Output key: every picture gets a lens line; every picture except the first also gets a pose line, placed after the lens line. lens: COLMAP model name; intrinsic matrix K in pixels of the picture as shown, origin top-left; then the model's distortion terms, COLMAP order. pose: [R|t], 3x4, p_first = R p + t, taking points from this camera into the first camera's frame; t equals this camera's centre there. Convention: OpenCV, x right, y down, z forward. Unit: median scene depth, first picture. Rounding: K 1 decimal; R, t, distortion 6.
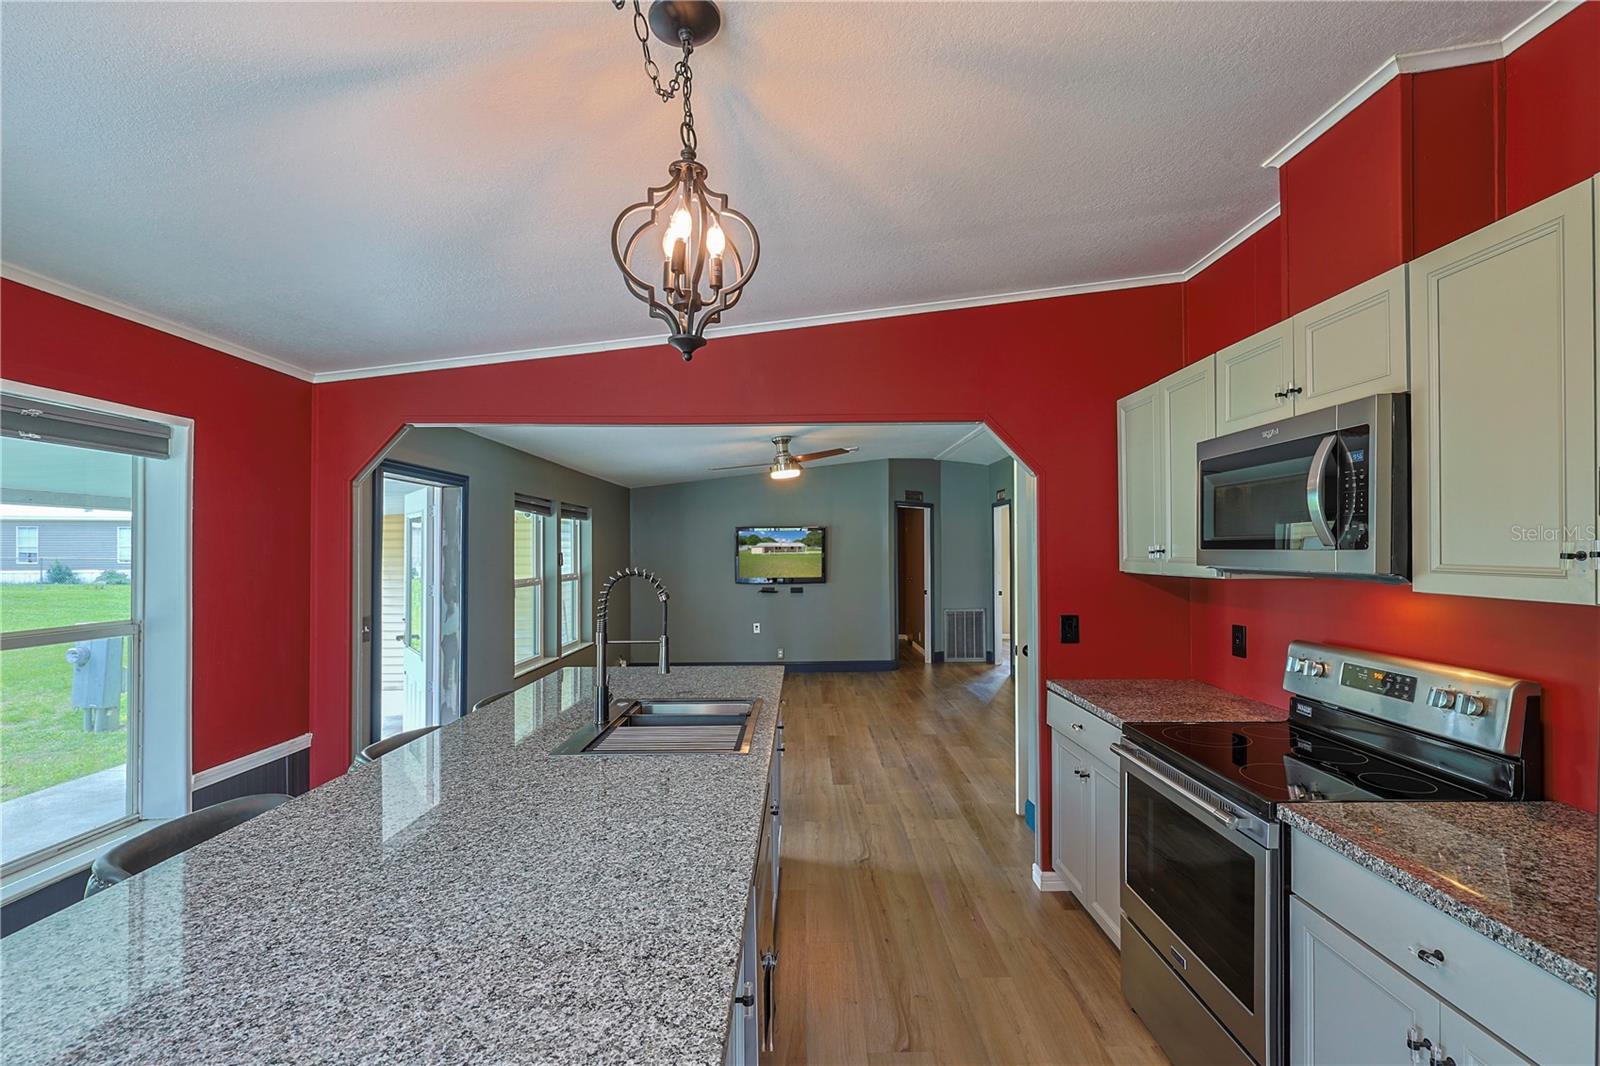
lens RADIAL K [[715.9, 0, 817.1], [0, 715.9, 547.4], [0, 0, 1]] dist [0.001328, -0.000072]
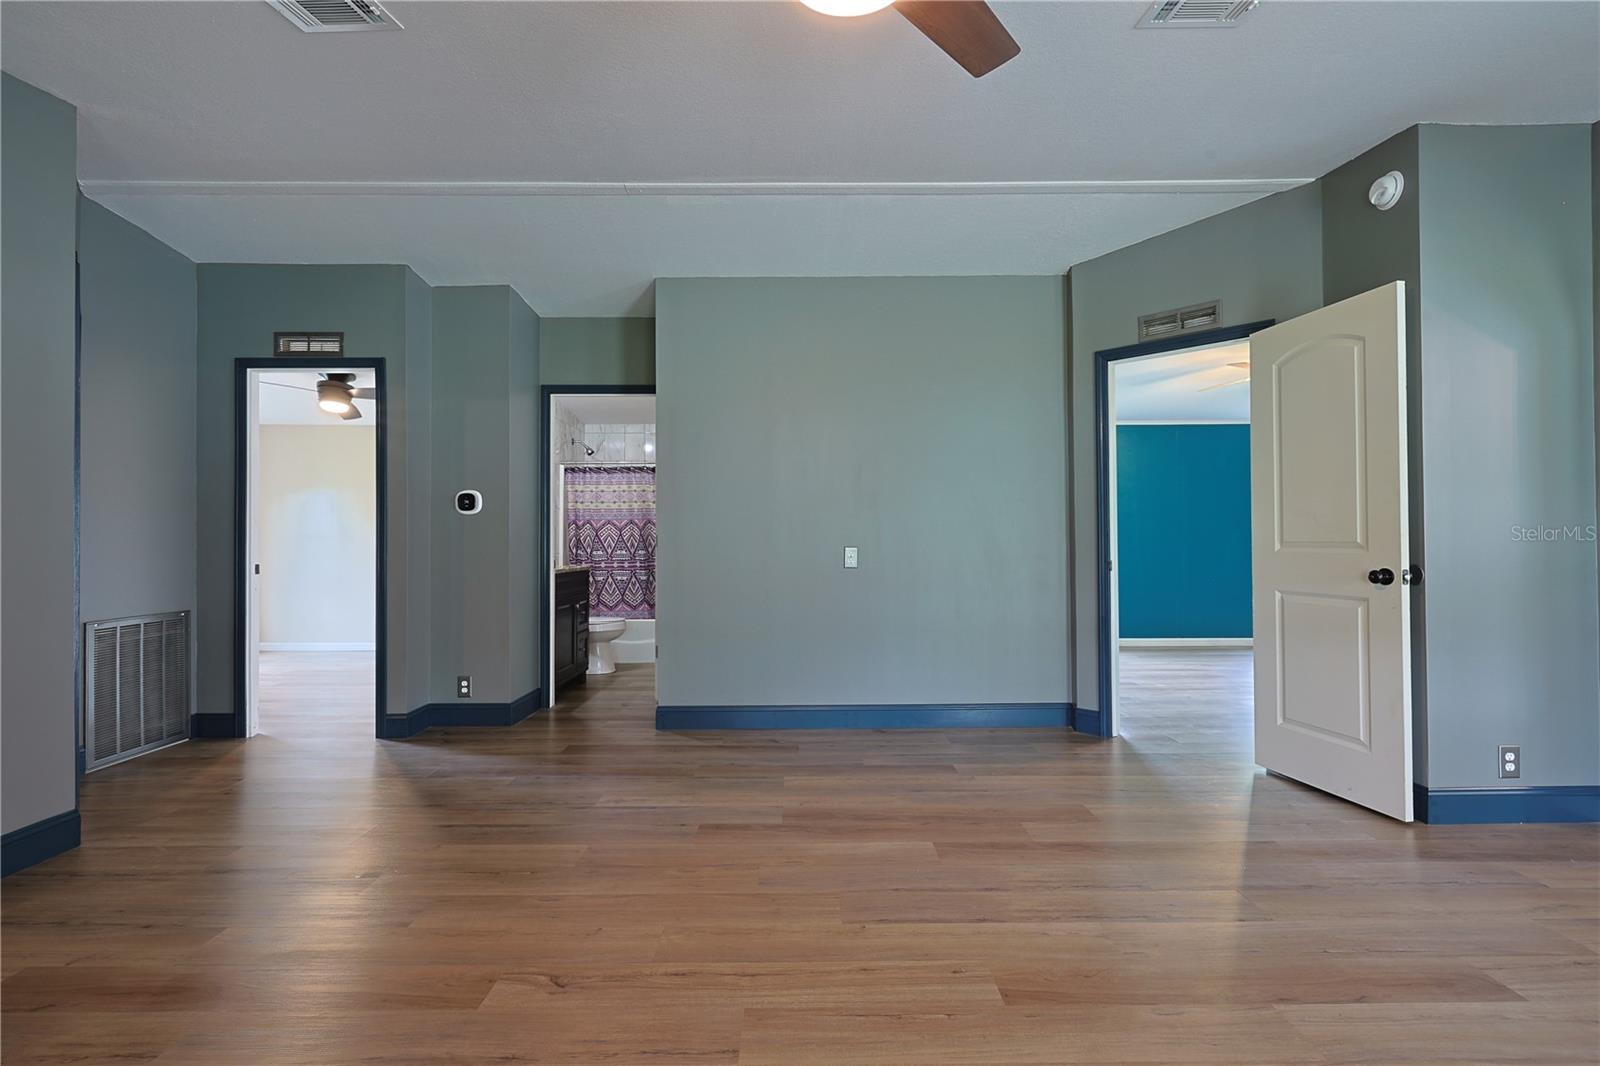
lens RADIAL K [[709.0, 0, 800.0], [0, 709.0, 533.0], [0, 0, 1]] dist [0.000288, 0.000028]
pose [[0.016734, 0.014968, 0.999748, -0.261460], [-0.000822, 0.999888, -0.014957, 0.075014], [-0.999860, -0.000571, 0.016744, 1.030971]]
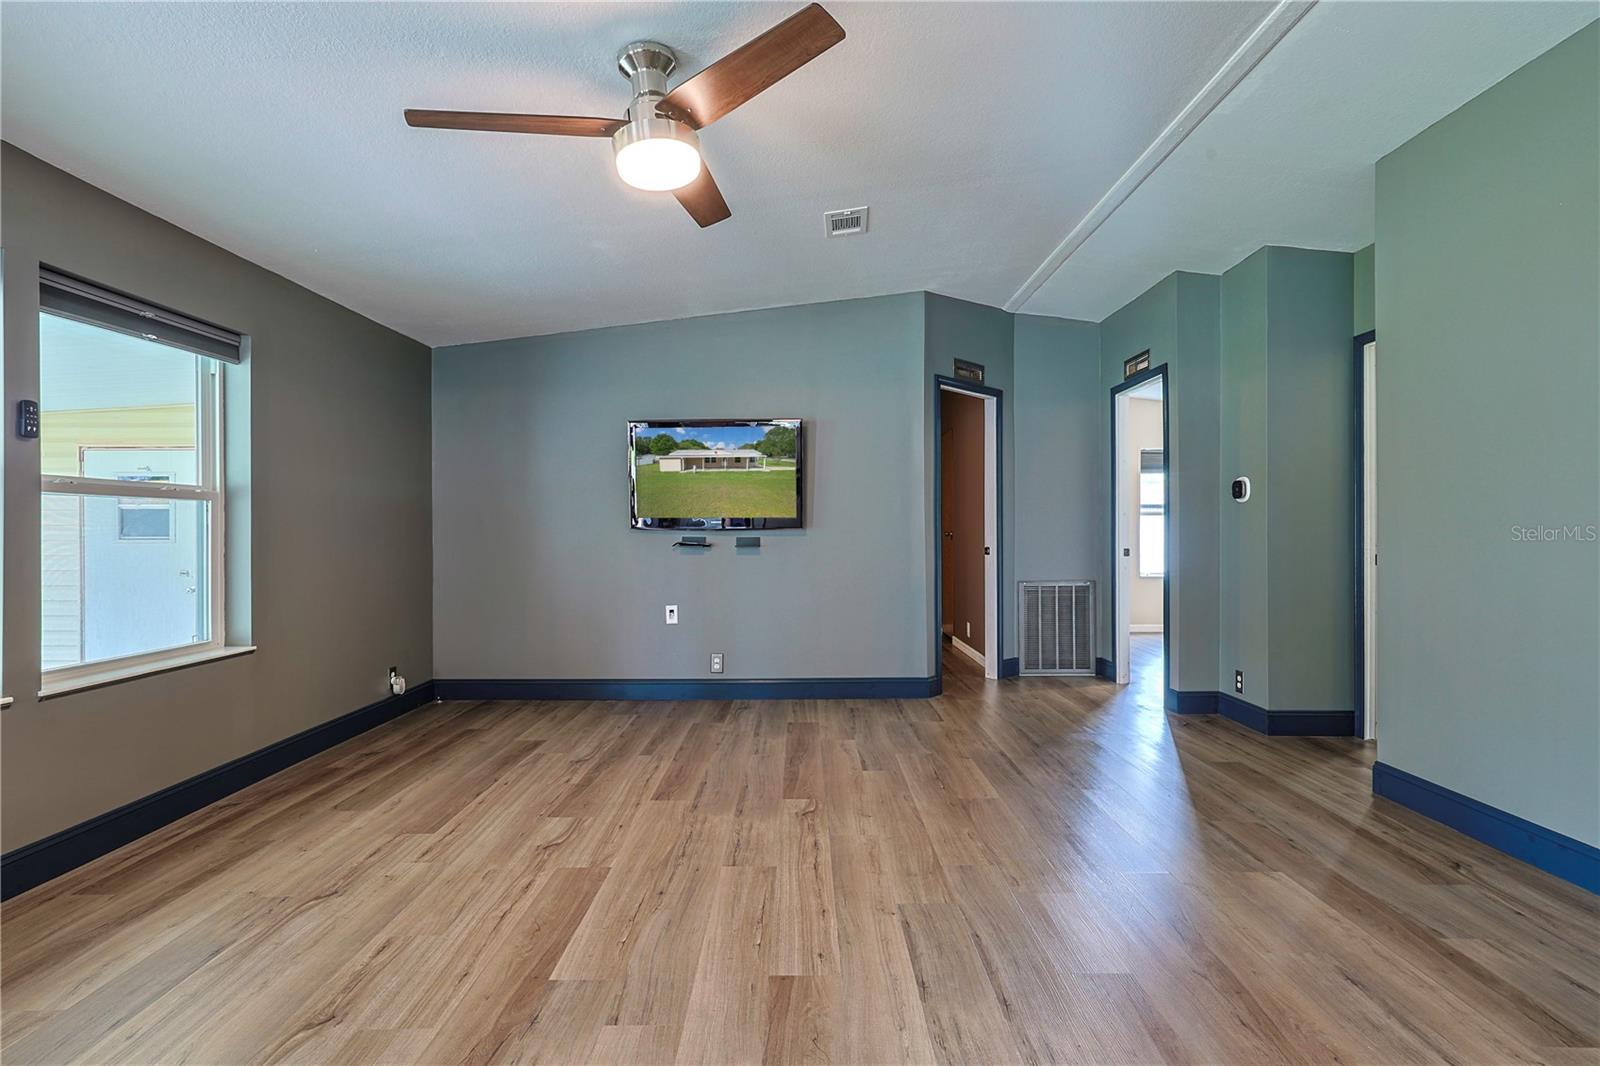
lens RADIAL K [[756.5, 0, 802.0], [0, 756.5, 531.3], [0, 0, 1]] dist [-0.001951, 0.000212]
pose [[0.999815, 0.002280, -0.019117, 0.031814], [-0.002188, 0.999986, 0.004849, 0.071465], [0.019128, -0.004806, 0.999805, 0.654620]]
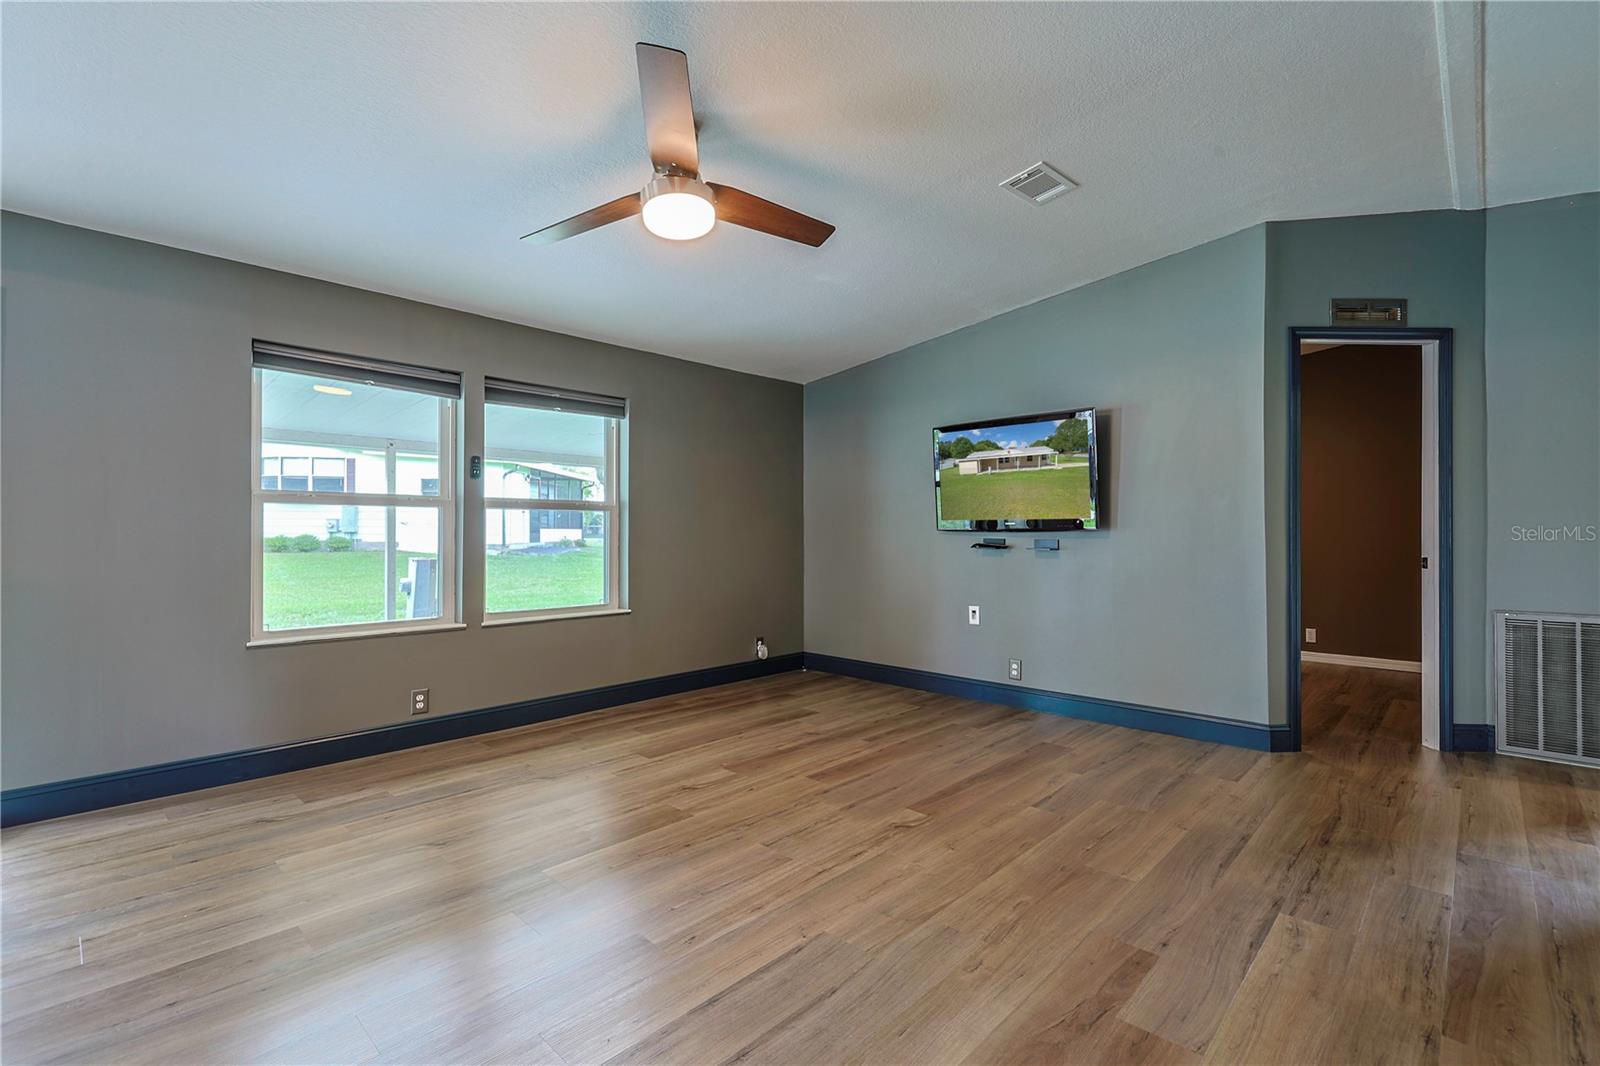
lens RADIAL K [[713.9, 0, 810.6], [0, 713.9, 532.0], [0, 0, 1]] dist [-0.000929, 0.000375]
pose [[0.715882, 0.005506, -0.698199, 0.289016], [-0.002548, 0.999983, 0.005274, 0.070984], [0.698216, -0.001996, 0.715884, 0.783644]]
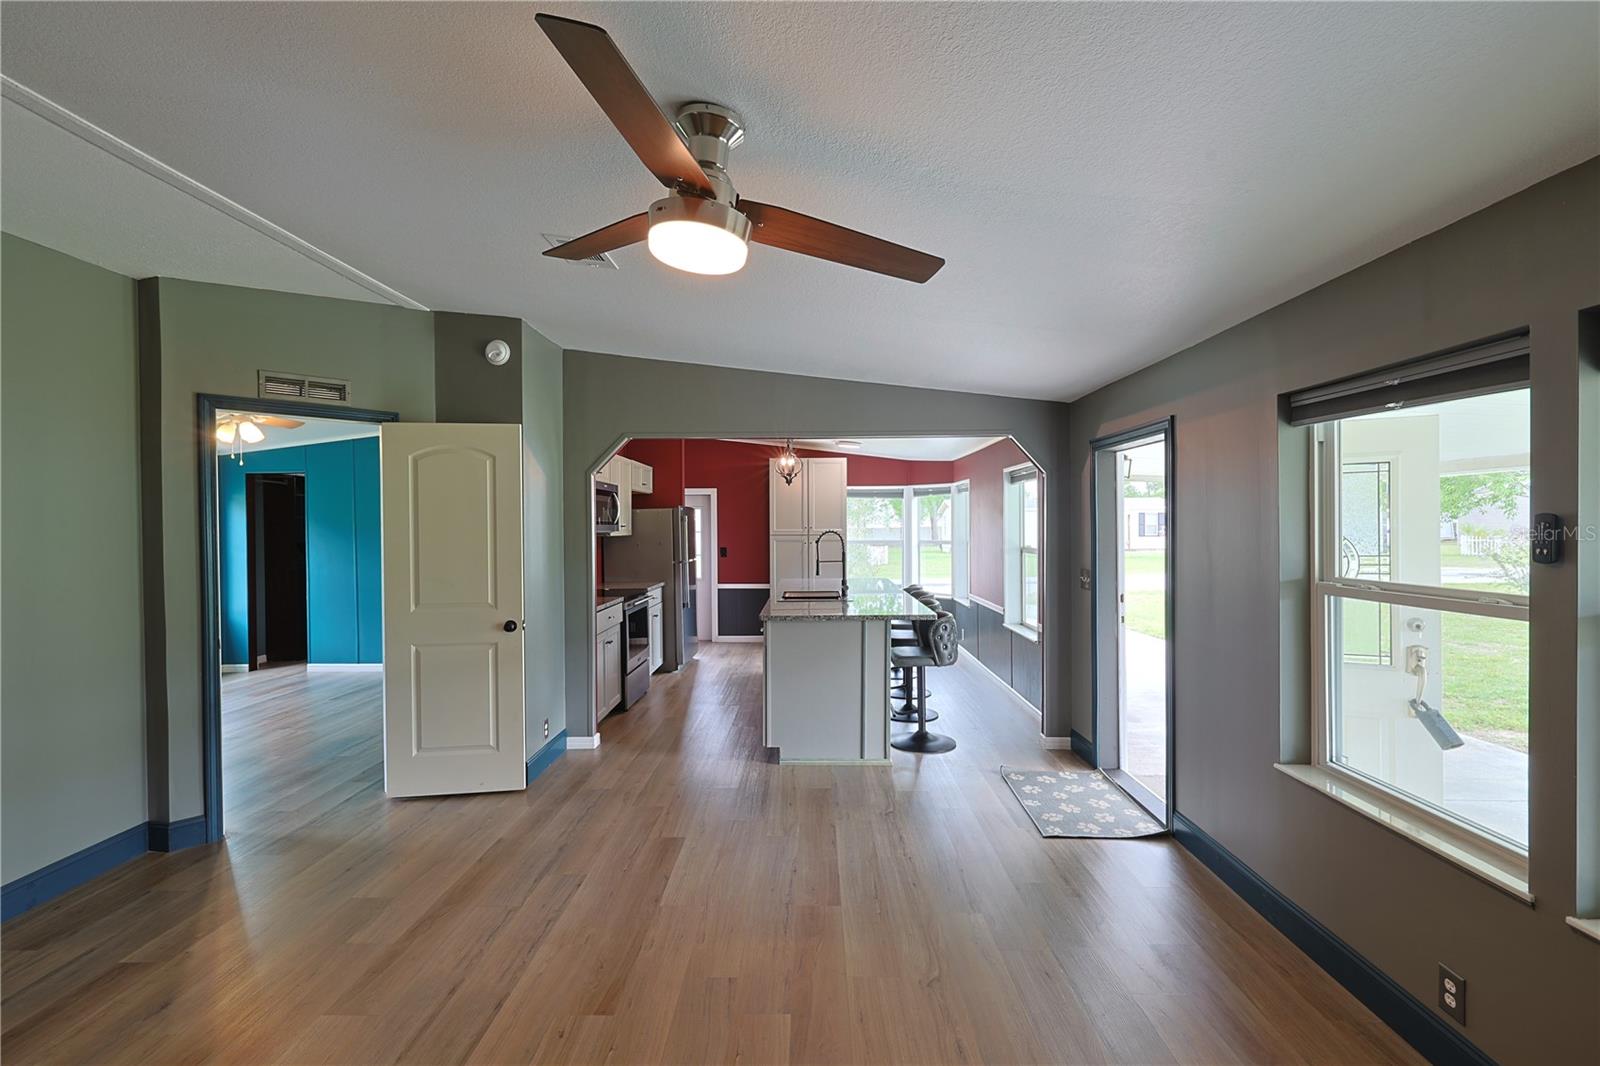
lens RADIAL K [[709.0, 0, 800.0], [0, 709.0, 533.0], [0, 0, 1]] dist [0.000288, 0.000028]
pose [[-0.999258, 0.012355, 0.036490, -0.095162], [0.012522, 0.999912, 0.004369, 0.011319], [-0.036433, 0.004823, -0.999324, 1.304363]]
